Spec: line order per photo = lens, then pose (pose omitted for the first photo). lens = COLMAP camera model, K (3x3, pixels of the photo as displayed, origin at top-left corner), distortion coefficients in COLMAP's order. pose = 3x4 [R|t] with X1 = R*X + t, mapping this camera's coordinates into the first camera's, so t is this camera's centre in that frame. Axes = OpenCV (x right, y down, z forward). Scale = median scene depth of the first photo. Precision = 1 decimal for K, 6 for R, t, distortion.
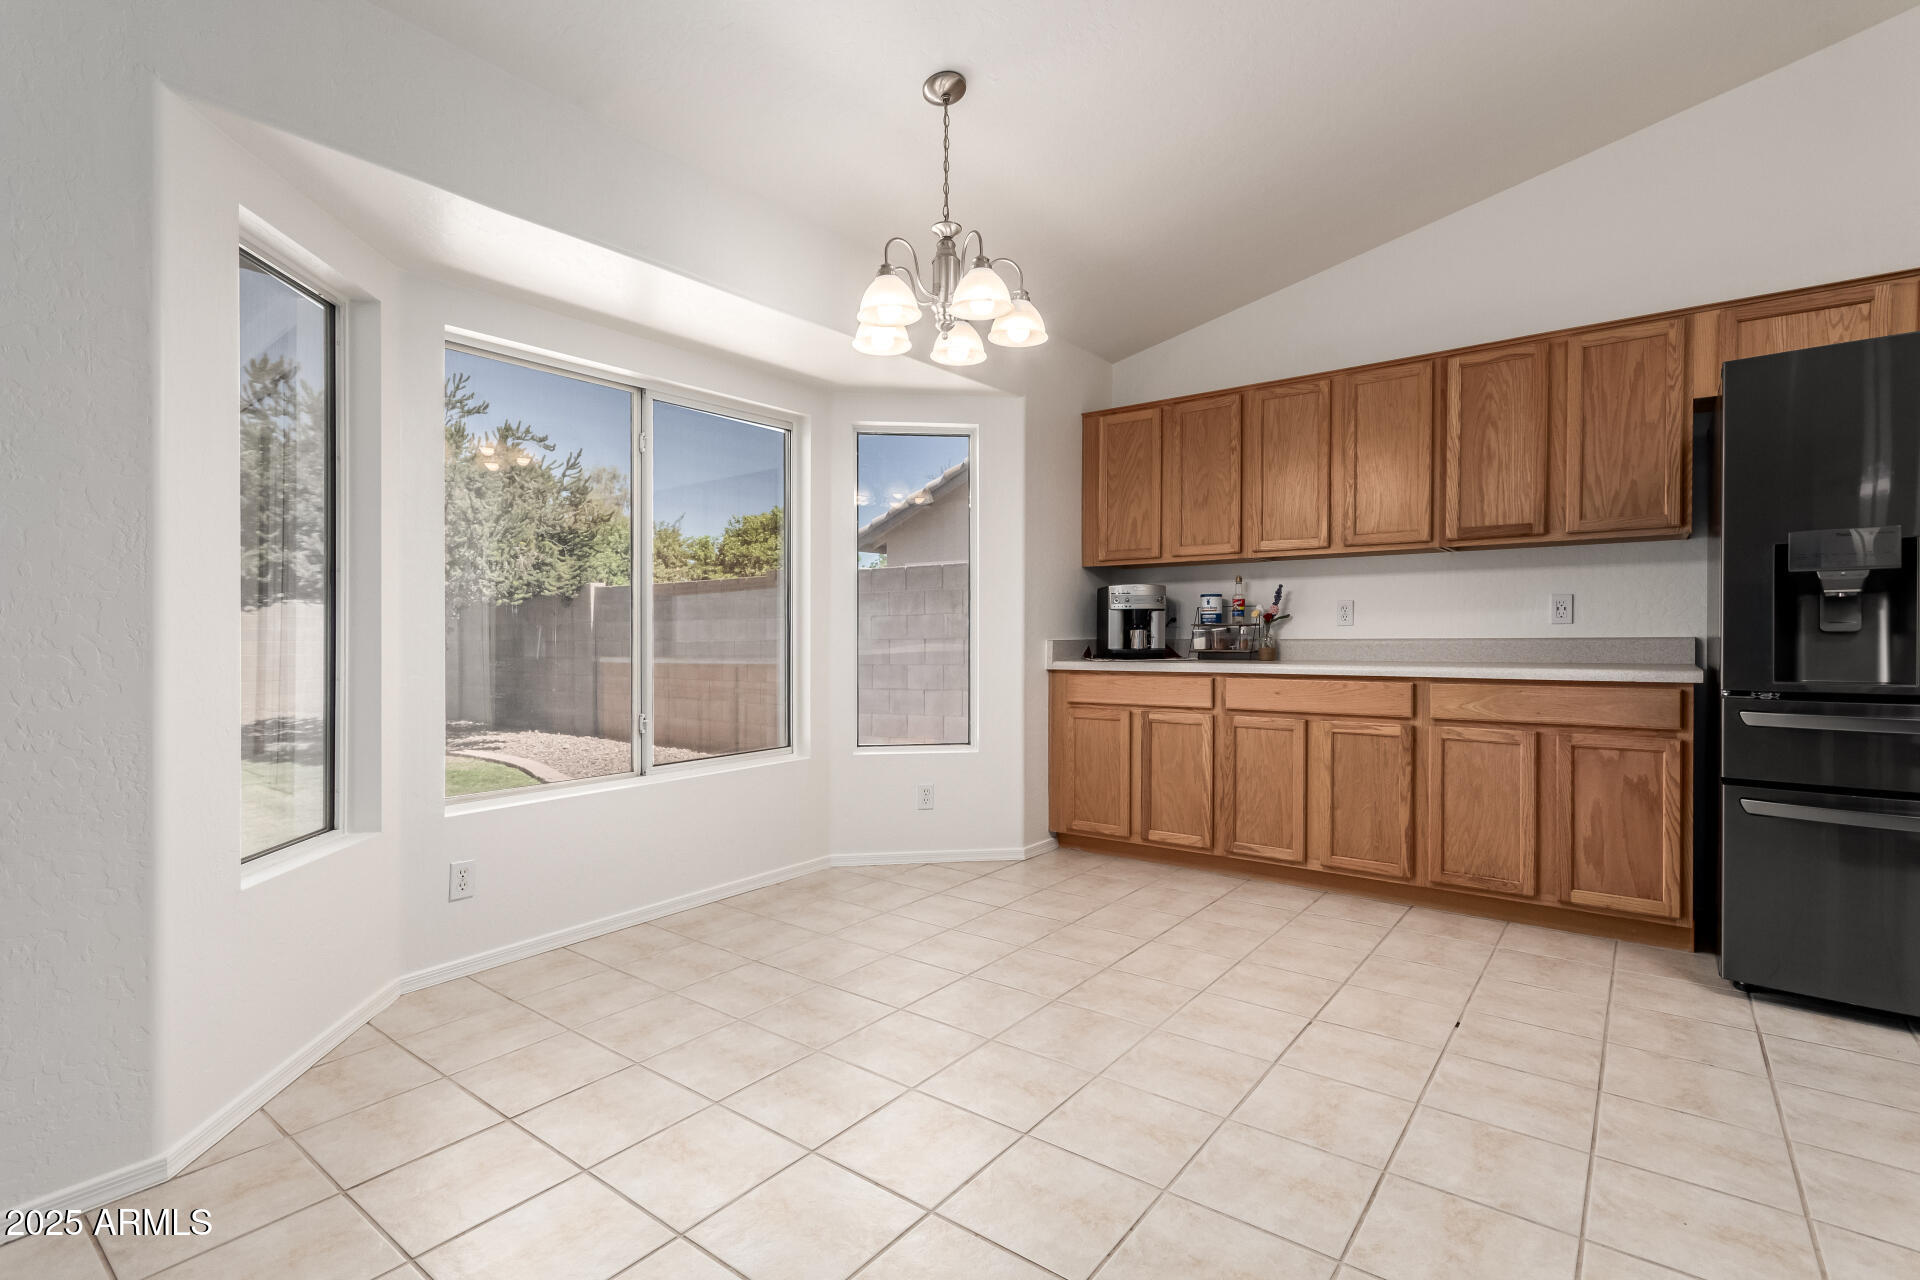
lens RADIAL K [[893.6, 0, 955.8], [0, 893.6, 628.7], [0, 0, 1]] dist [0.003968, 0.000206]
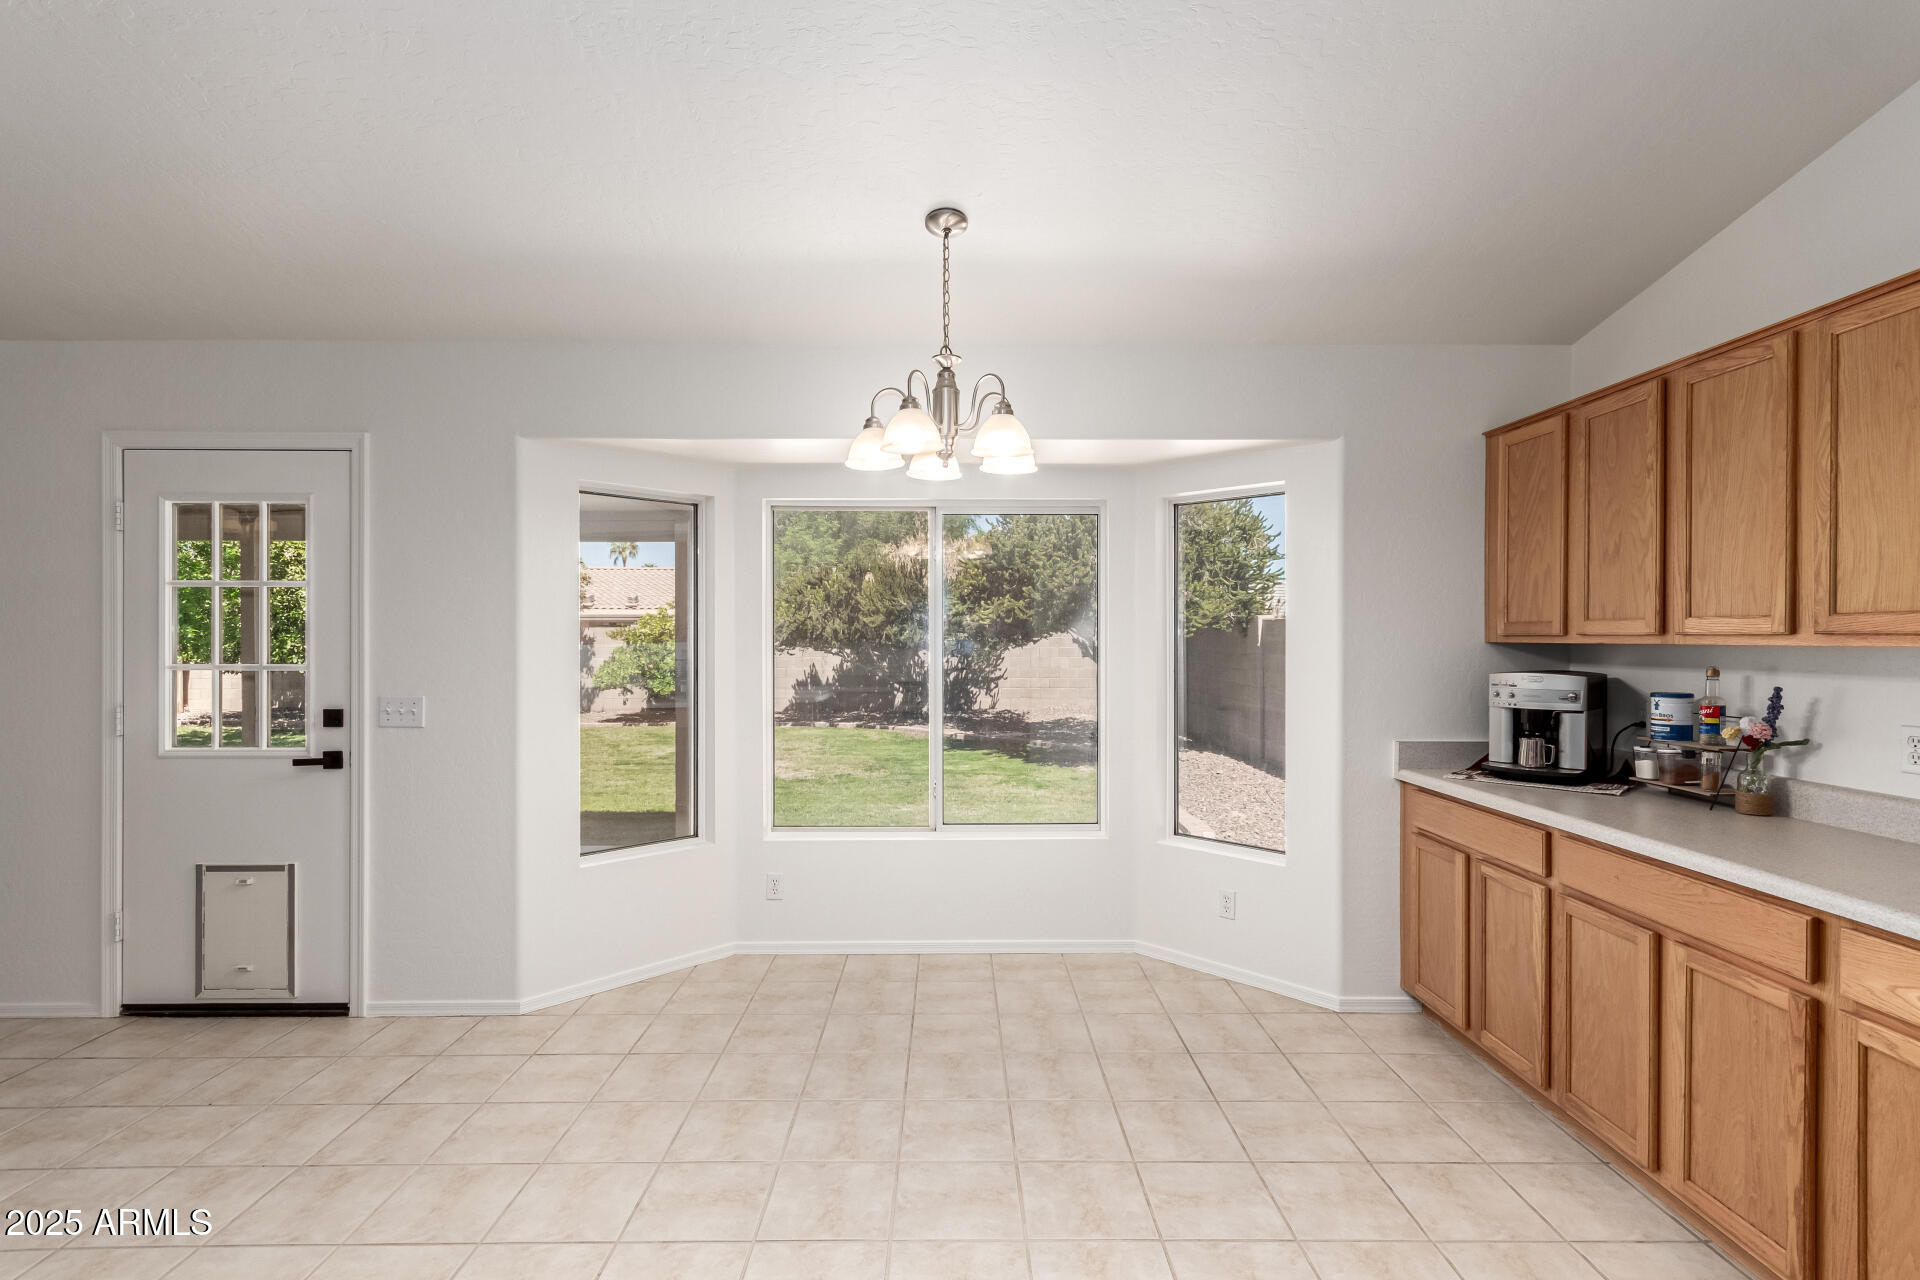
lens RADIAL K [[888.0, 0, 960.0], [0, 888.0, 640.0], [0, 0, 1]] dist [0.001703, 0.000077]
pose [[0.624349, 0.010099, -0.781080, 0.495021], [-0.004598, 0.999947, 0.009254, -0.085136], [0.781132, -0.002187, 0.624362, 0.236185]]
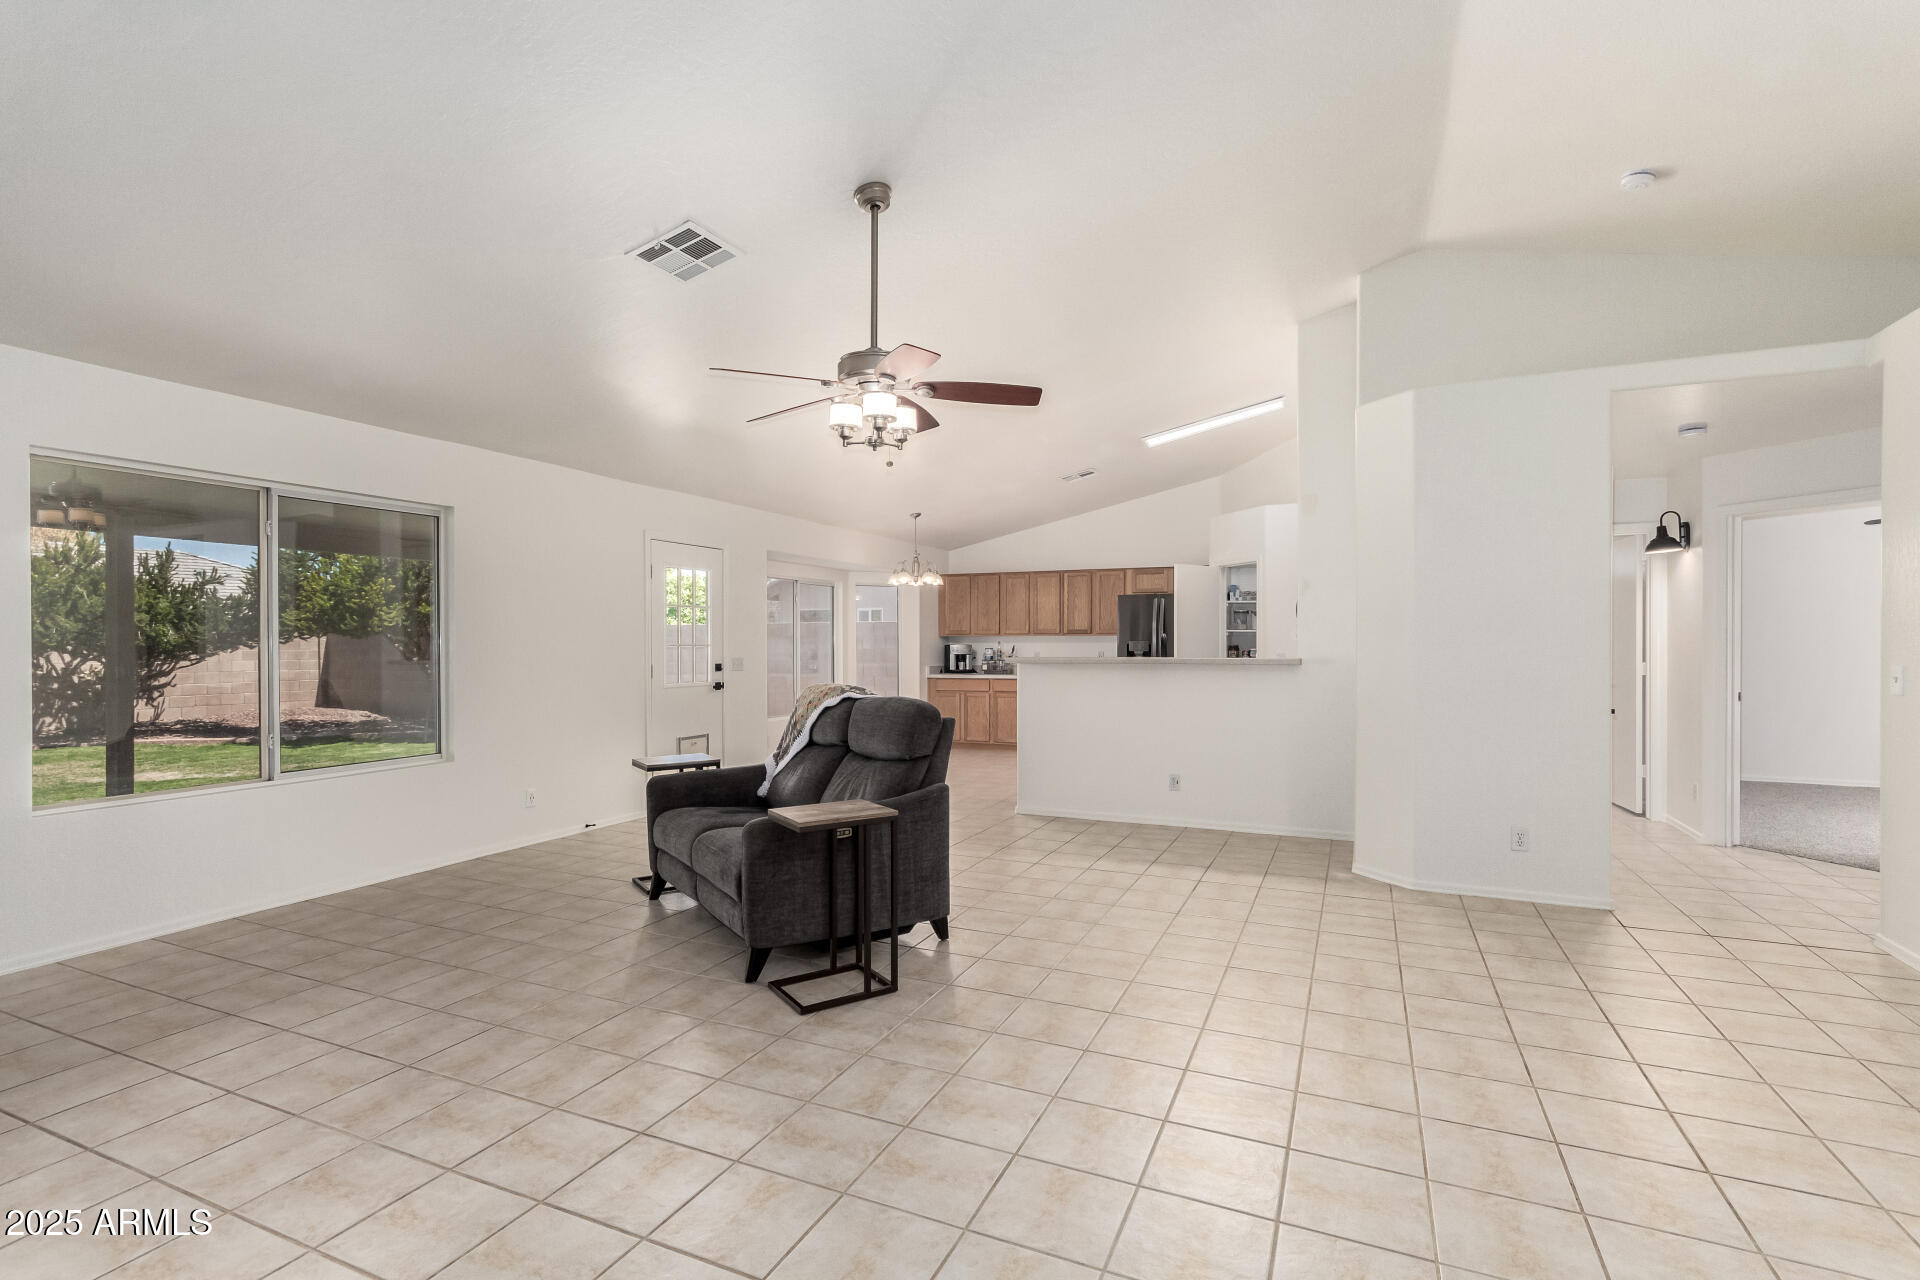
lens RADIAL K [[916.8, 0, 951.3], [0, 916.8, 610.7], [0, 0, 1]] dist [-0.000493, -0.000161]
pose [[0.972047, 0.013525, 0.234397, -0.482187], [-0.005243, 0.999341, -0.035922, -0.055549], [-0.234728, 0.033689, 0.971477, -1.696521]]
